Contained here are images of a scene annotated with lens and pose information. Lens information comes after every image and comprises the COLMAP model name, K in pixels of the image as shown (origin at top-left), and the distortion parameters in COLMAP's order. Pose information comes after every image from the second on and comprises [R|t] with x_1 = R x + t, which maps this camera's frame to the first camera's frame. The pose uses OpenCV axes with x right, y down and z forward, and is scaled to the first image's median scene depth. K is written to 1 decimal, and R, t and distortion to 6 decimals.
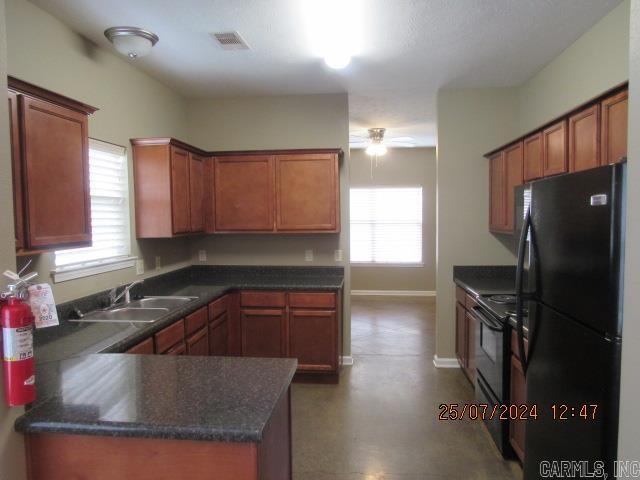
lens RADIAL K [[455.7, 0, 321.7], [0, 455.7, 239.3], [0, 0, 1]] dist [0.011201, -0.003715]
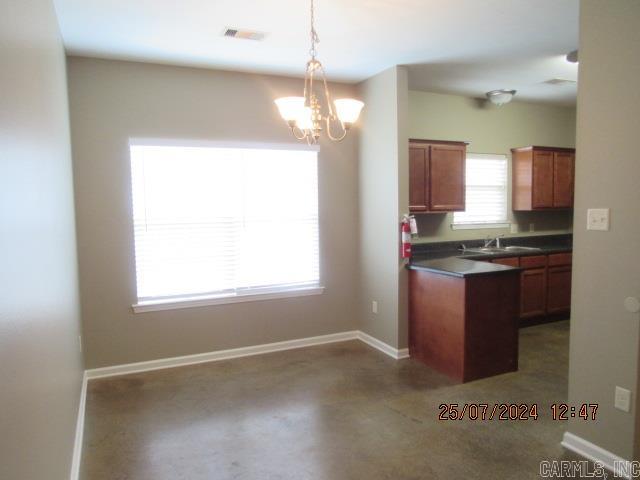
lens RADIAL K [[455.7, 0, 320.6], [0, 455.7, 239.6], [0, 0, 1]] dist [0.011201, -0.003715]
pose [[0.516404, 0.072932, -0.853234, 0.645499], [-0.039782, 0.997334, 0.061173, 0.029265], [0.855420, 0.002353, 0.517929, -0.421135]]
